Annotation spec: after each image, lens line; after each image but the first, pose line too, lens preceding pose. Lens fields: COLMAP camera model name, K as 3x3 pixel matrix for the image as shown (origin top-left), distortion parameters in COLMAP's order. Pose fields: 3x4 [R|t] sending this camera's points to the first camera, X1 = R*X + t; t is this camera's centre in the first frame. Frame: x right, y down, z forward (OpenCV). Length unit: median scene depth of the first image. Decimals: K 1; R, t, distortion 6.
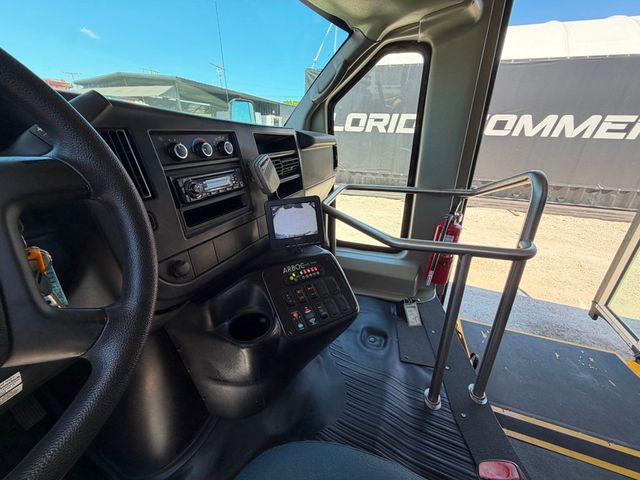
lens RADIAL K [[255.3, 0, 318.9], [0, 255.3, 240.8], [0, 0, 1]] dist [-0.000438, 0.000178]
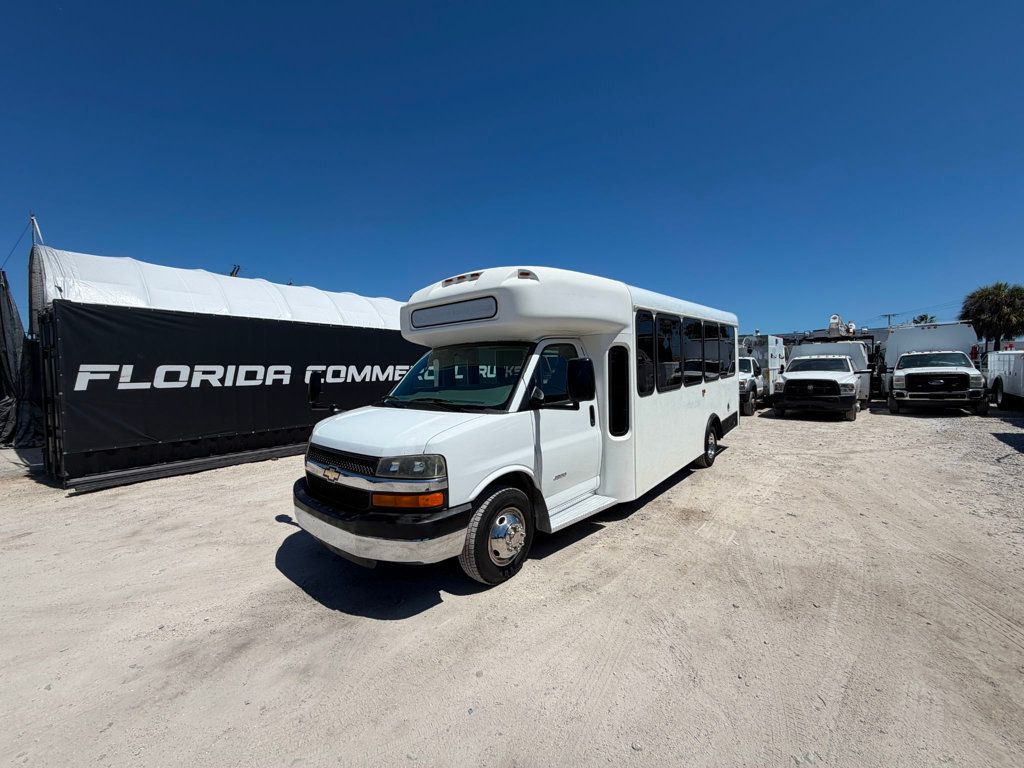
lens RADIAL K [[408.5, 0, 510.2], [0, 408.5, 385.3], [0, 0, 1]] dist [-0.000438, 0.000178]
pose [[0.323025, -0.055125, 0.944784, -3.149658], [0.414358, 0.905770, -0.088821, 0.290000], [-0.850860, 0.420170, 0.315427, -0.833689]]
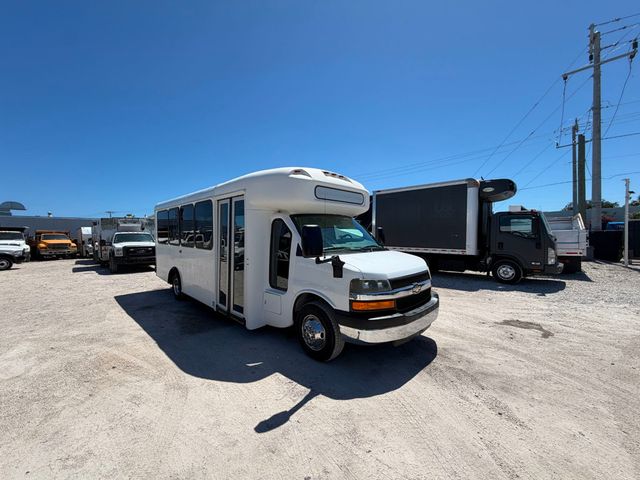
lens RADIAL K [[255.3, 0, 318.9], [0, 255.3, 240.8], [0, 0, 1]] dist [-0.000438, 0.000178]
pose [[-0.913870, -0.006707, 0.405950, -1.362770], [0.169039, 0.902797, 0.395454, -1.478404], [-0.369143, 0.430015, -0.823906, 3.299278]]
